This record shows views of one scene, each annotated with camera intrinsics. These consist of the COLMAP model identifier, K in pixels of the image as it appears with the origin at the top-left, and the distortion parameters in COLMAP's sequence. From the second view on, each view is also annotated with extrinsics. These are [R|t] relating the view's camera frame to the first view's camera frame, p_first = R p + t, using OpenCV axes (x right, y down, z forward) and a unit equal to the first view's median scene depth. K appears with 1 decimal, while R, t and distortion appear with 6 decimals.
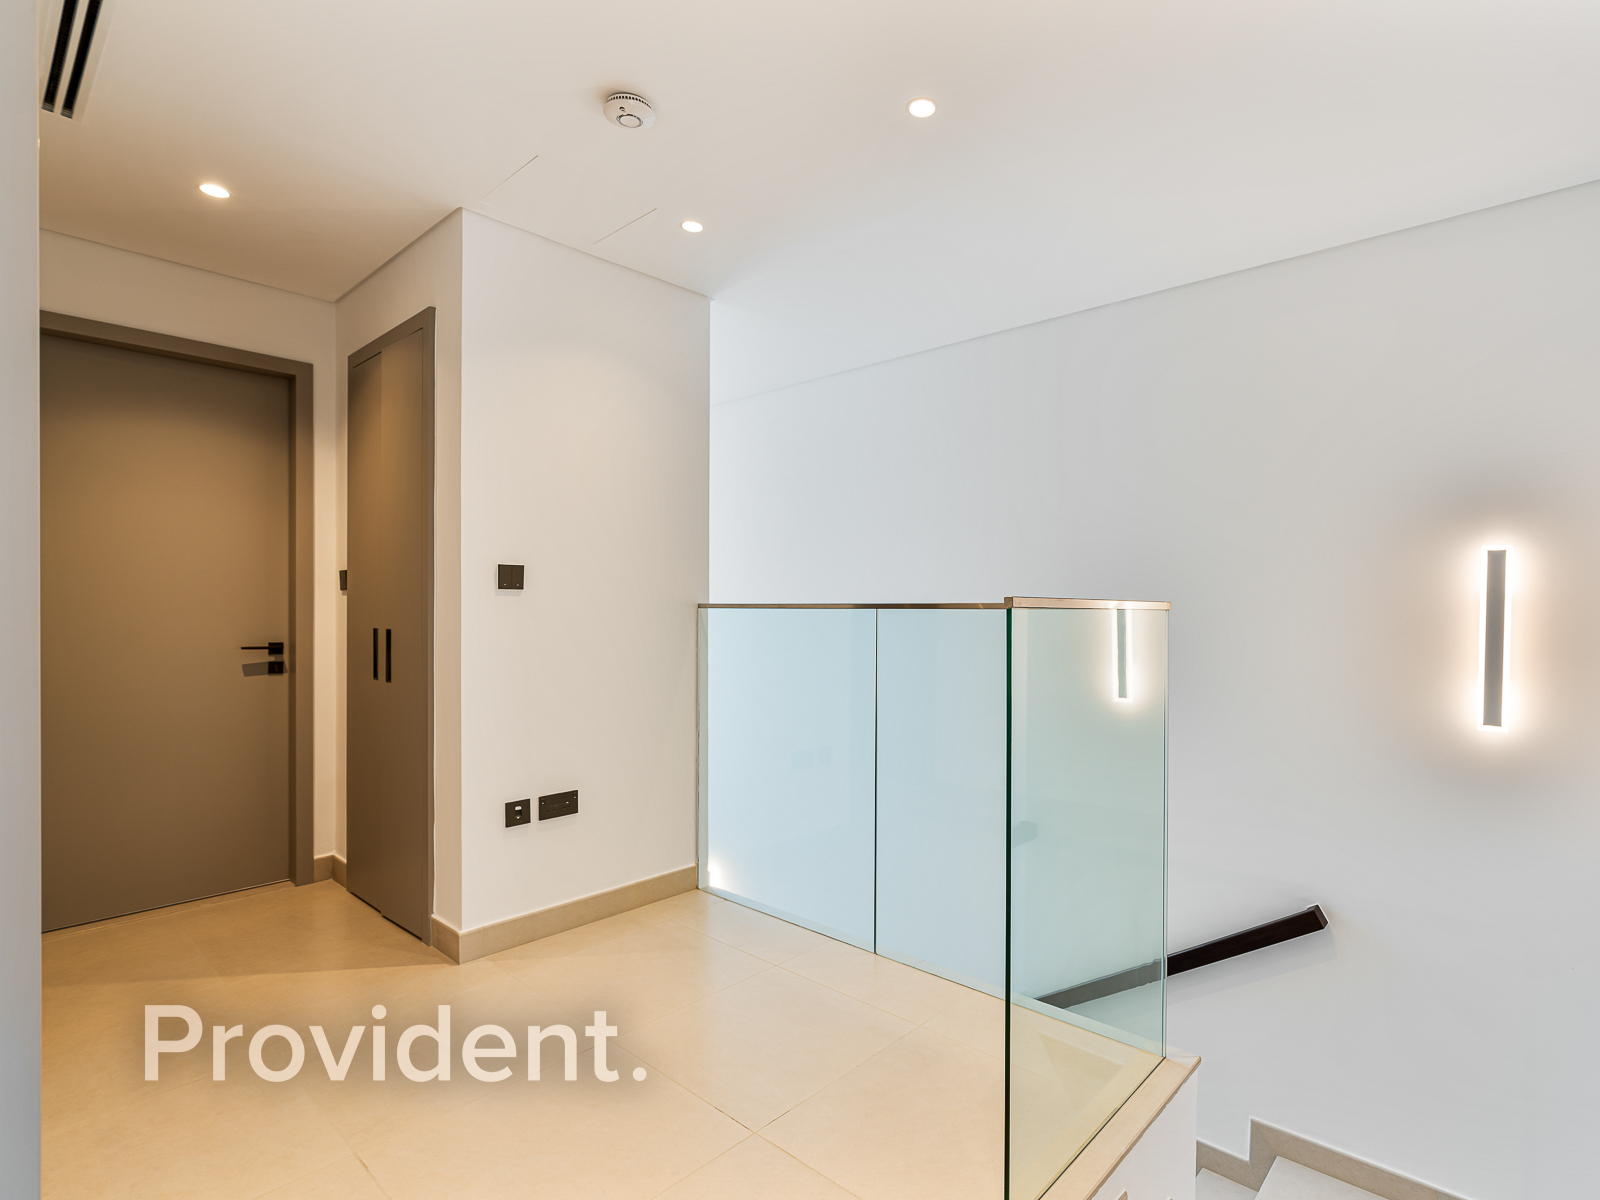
lens RADIAL K [[773.3, 0, 804.5], [0, 773.3, 604.5], [0, 0, 1]] dist [-0.004654, -0.000415]
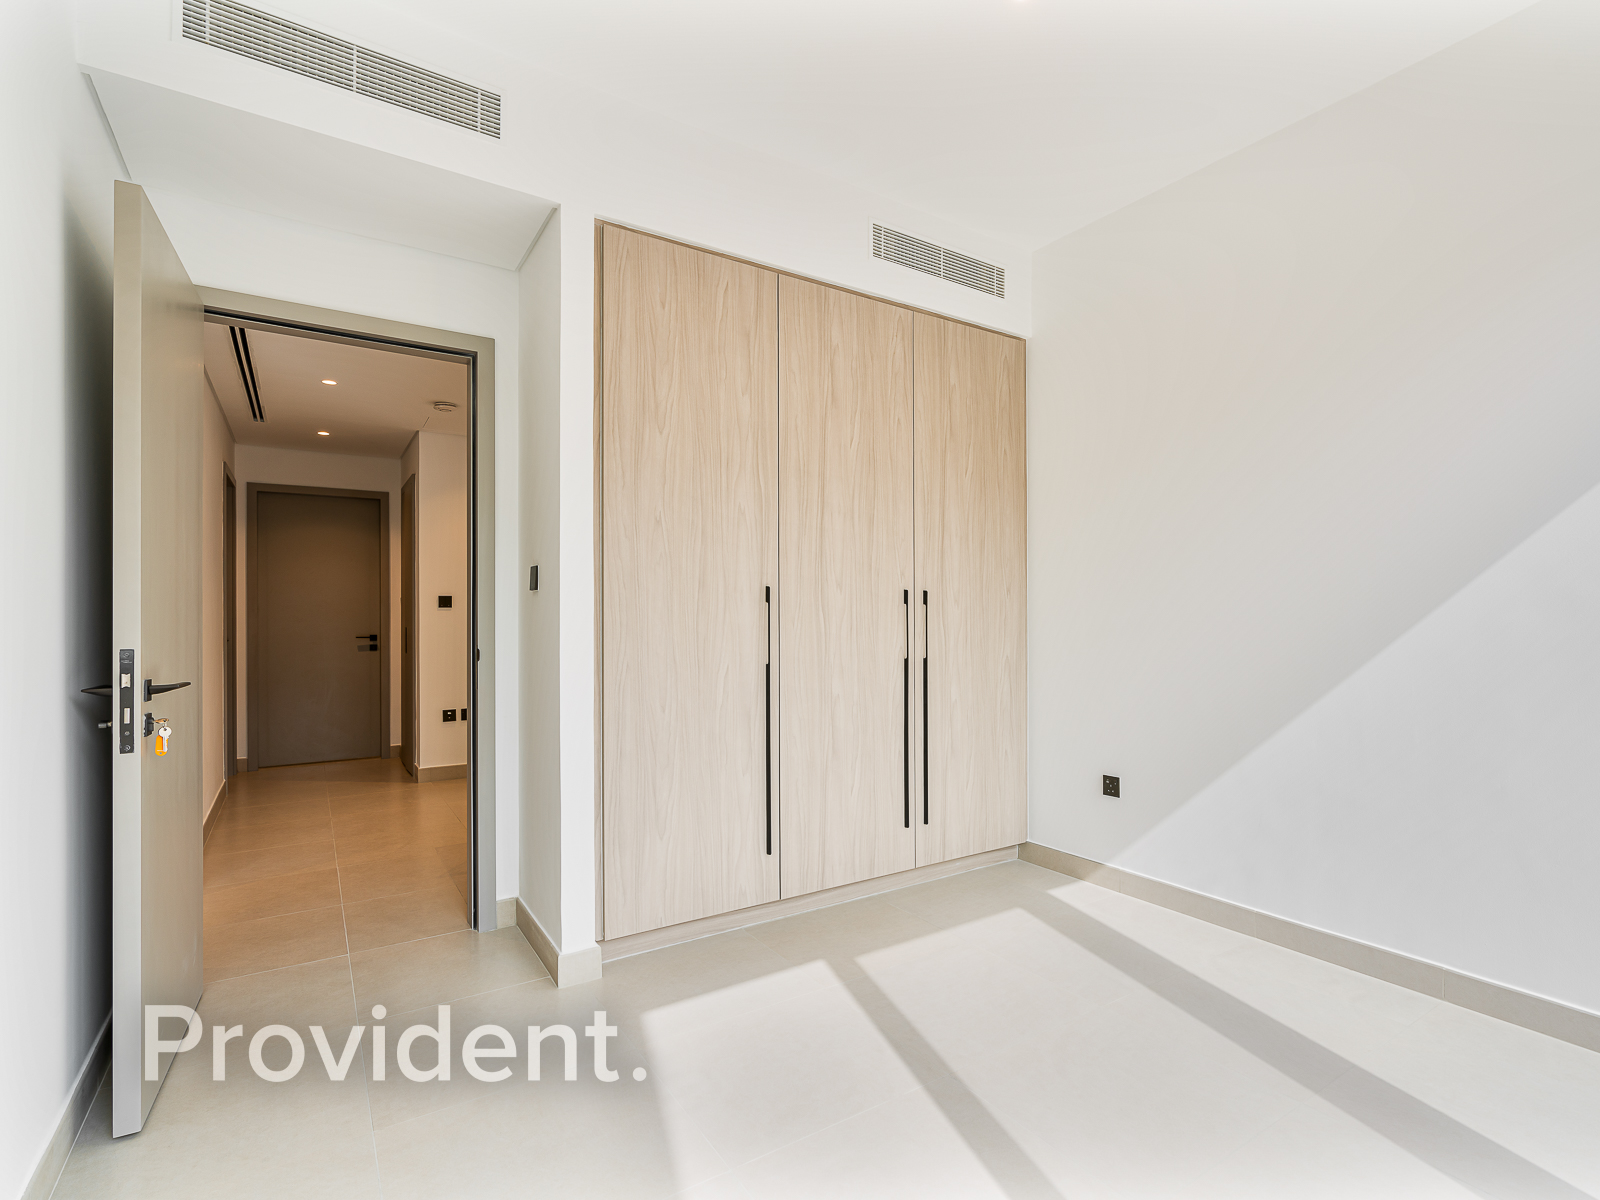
lens RADIAL K [[773.3, 0, 798.3], [0, 773.3, 606.6], [0, 0, 1]] dist [-0.004654, -0.000415]
pose [[0.964312, -0.008423, -0.264634, 0.897294], [0.005732, 0.999924, -0.010939, 0.005394], [0.264706, 0.009032, 0.964287, -0.622214]]
